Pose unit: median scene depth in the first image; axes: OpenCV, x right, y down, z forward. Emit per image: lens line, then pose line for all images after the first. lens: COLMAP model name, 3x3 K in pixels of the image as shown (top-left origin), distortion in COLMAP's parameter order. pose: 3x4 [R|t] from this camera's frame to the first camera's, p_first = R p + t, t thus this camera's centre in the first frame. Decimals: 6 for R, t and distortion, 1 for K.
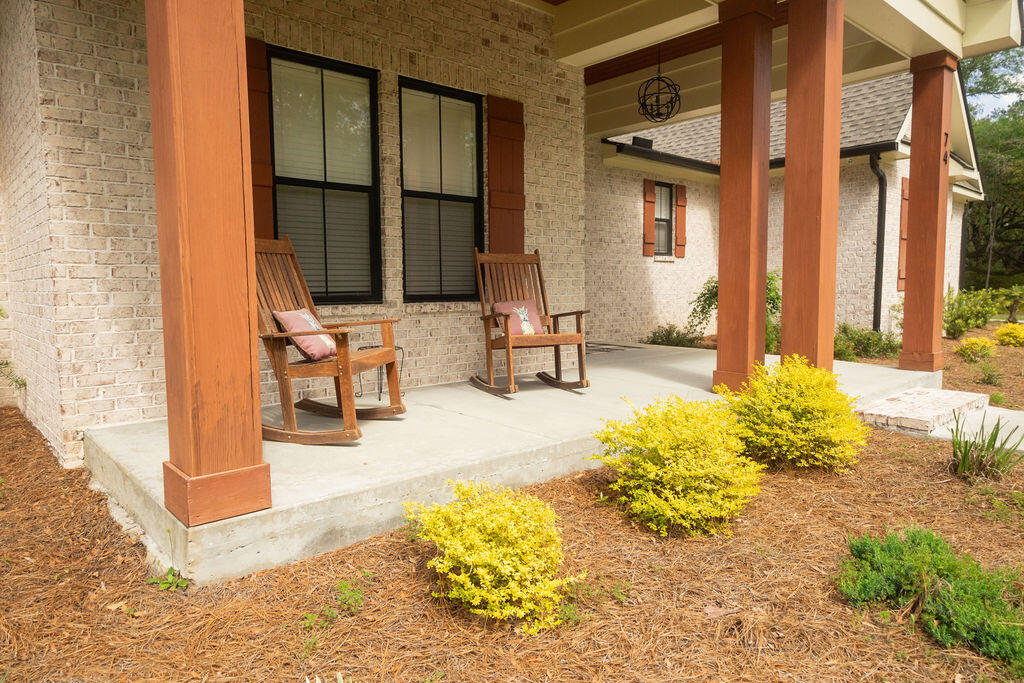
lens RADIAL K [[660.1, 0, 513.6], [0, 660.1, 344.0], [0, 0, 1]] dist [-0.003641, 0.005145]
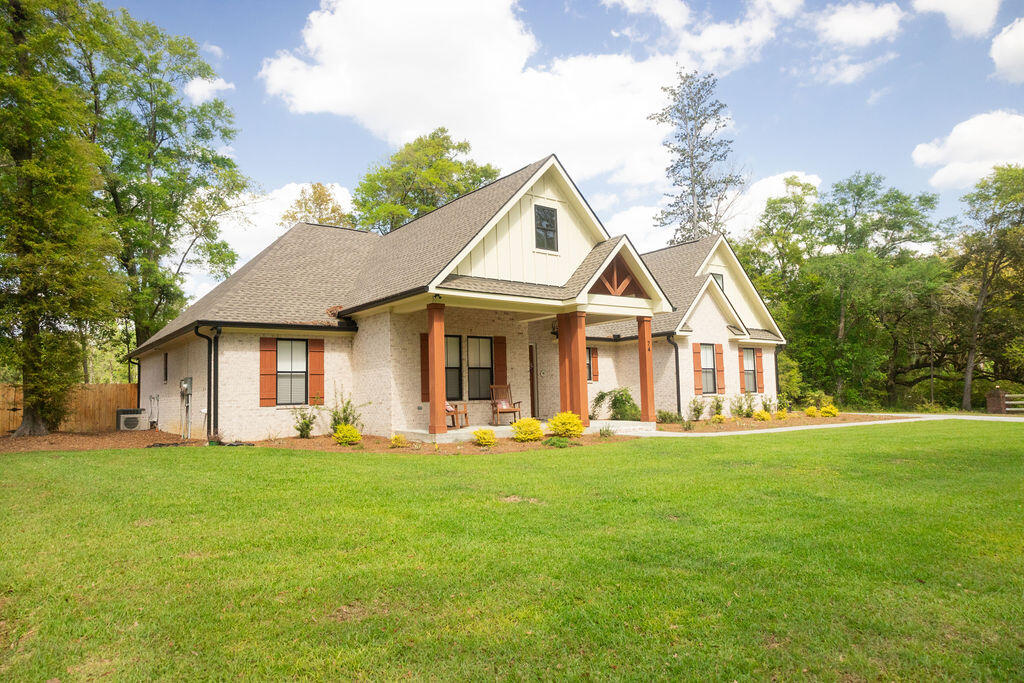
lens RADIAL K [[660.1, 0, 513.6], [0, 660.1, 344.0], [0, 0, 1]] dist [-0.003641, 0.005145]
pose [[0.996243, -0.025566, -0.082745, 0.334659], [0.010987, 0.985026, -0.172056, 0.226134], [0.085905, 0.170501, 0.981606, -2.239693]]
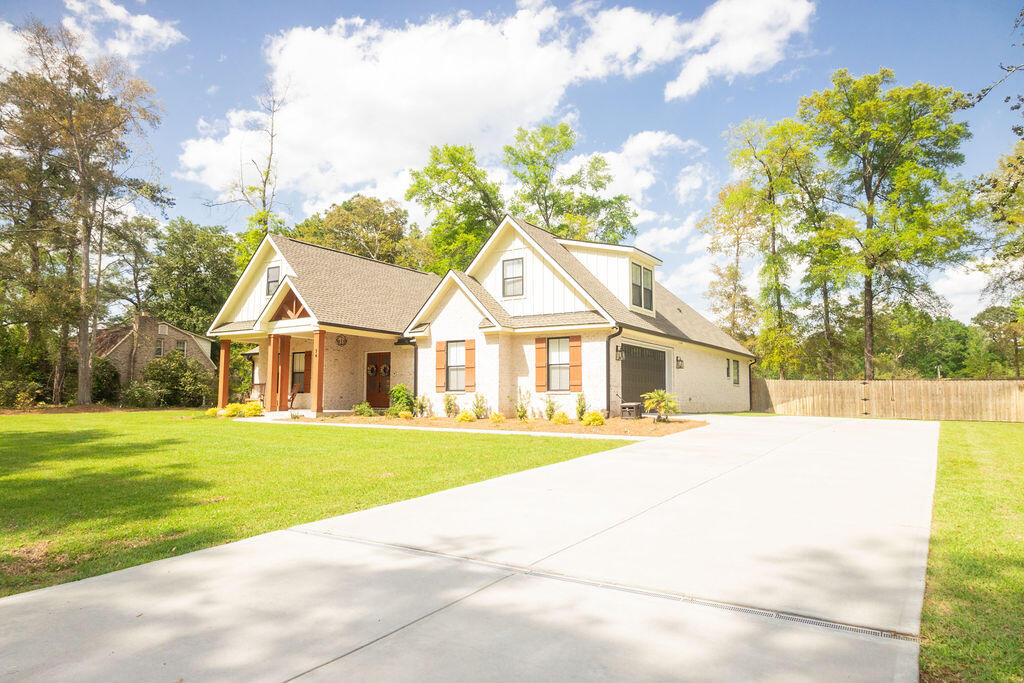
lens RADIAL K [[660.1, 0, 513.6], [0, 660.1, 344.0], [0, 0, 1]] dist [-0.003641, 0.005145]
pose [[0.257215, -0.073756, -0.963535, 5.206775], [-0.093141, 0.990549, -0.100688, -0.083916], [0.961855, 0.115643, 0.247914, 1.305253]]
